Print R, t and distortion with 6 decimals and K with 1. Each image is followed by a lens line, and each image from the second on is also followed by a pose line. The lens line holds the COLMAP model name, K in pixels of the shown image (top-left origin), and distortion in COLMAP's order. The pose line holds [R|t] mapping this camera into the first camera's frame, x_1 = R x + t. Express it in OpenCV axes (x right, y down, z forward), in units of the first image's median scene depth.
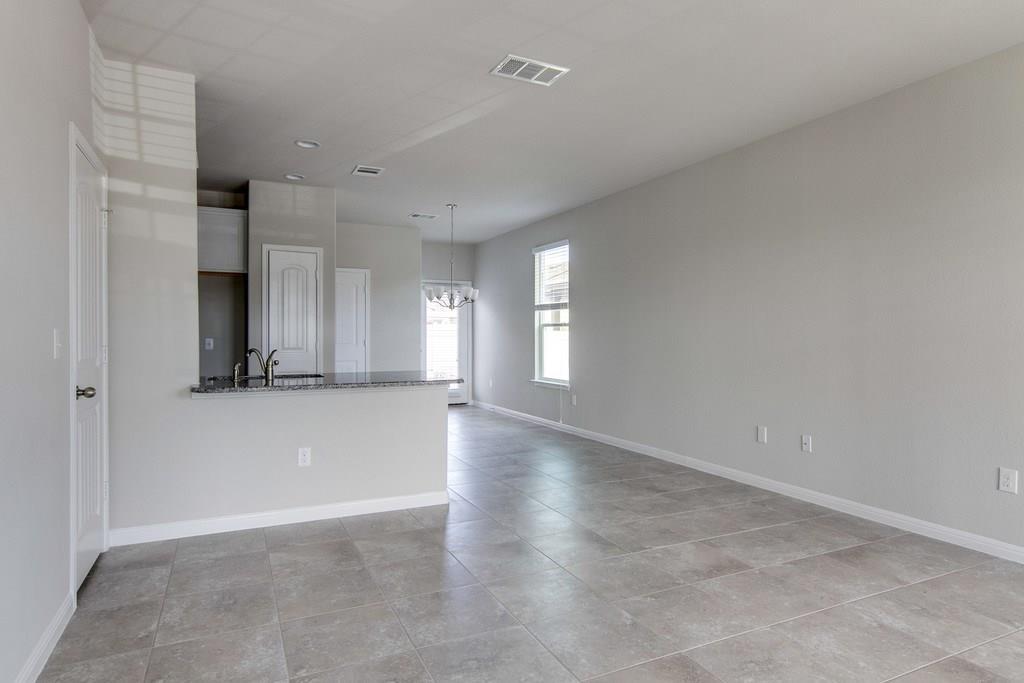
lens RADIAL K [[596.5, 0, 512.0], [0, 596.5, 341.5], [0, 0, 1]] dist [-0.002433, -0.000314]
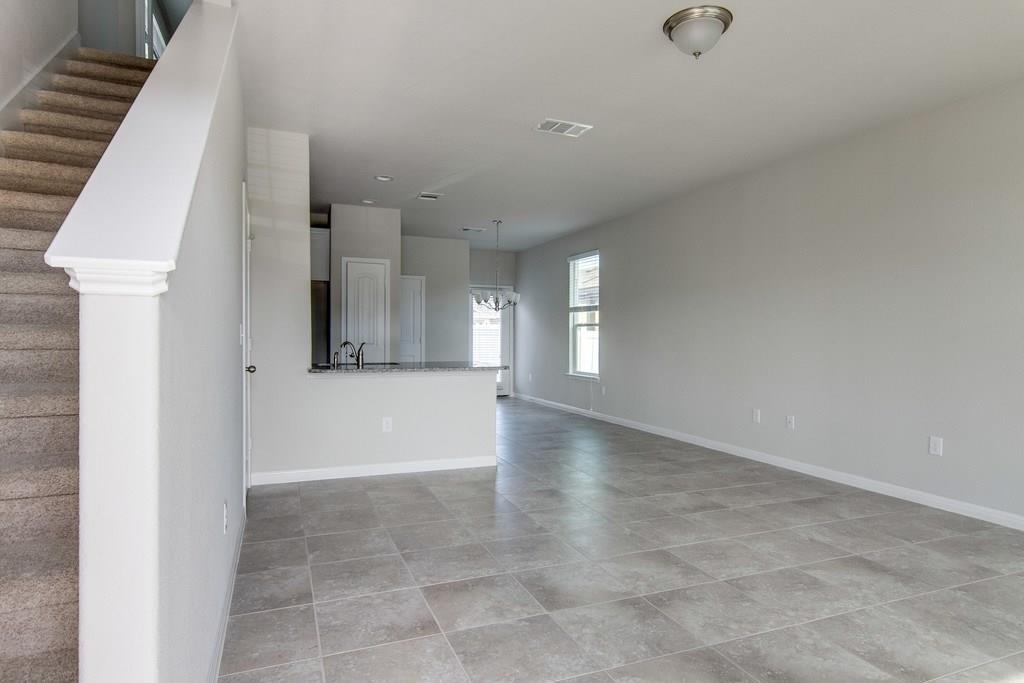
lens RADIAL K [[596.5, 0, 512.0], [0, 596.5, 341.5], [0, 0, 1]] dist [-0.002433, -0.000314]
pose [[0.997892, 0.004547, -0.064738, 0.005651], [-0.004684, 0.999987, -0.001960, 0.011559], [0.064728, 0.002259, 0.997900, -0.245978]]
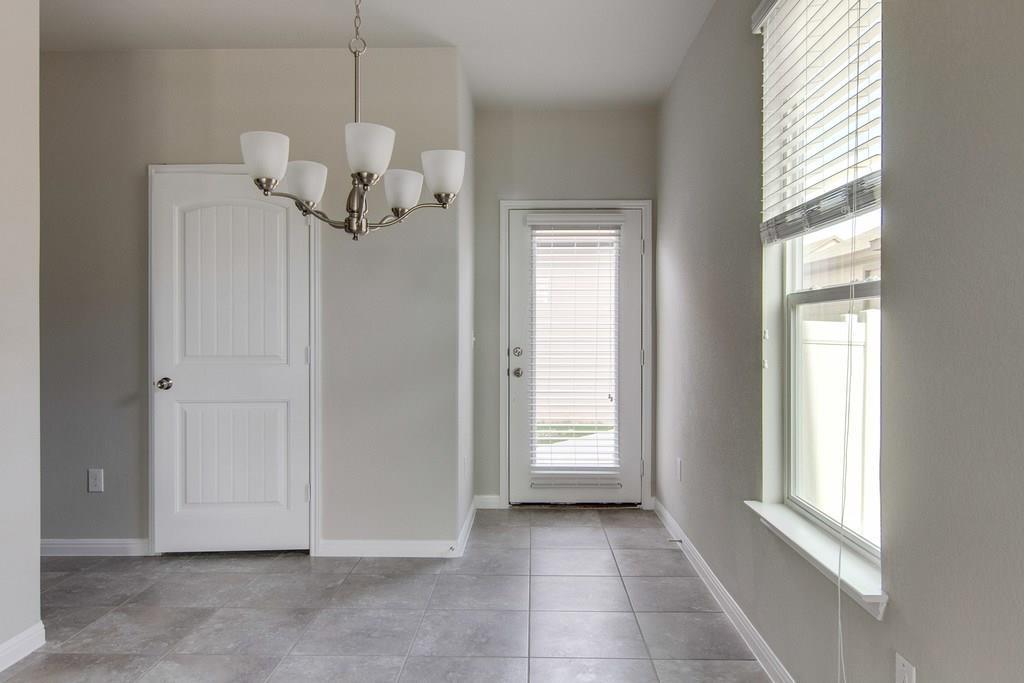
lens RADIAL K [[711.3, 0, 512.0], [0, 711.3, 341.5], [0, 0, 1]] dist [-0.194079, -0.000303]
pose [[0.895778, 0.003198, -0.444490, 0.132975], [-0.004449, 0.999989, -0.001771, -0.012840], [0.444479, 0.003564, 0.895782, 1.207079]]
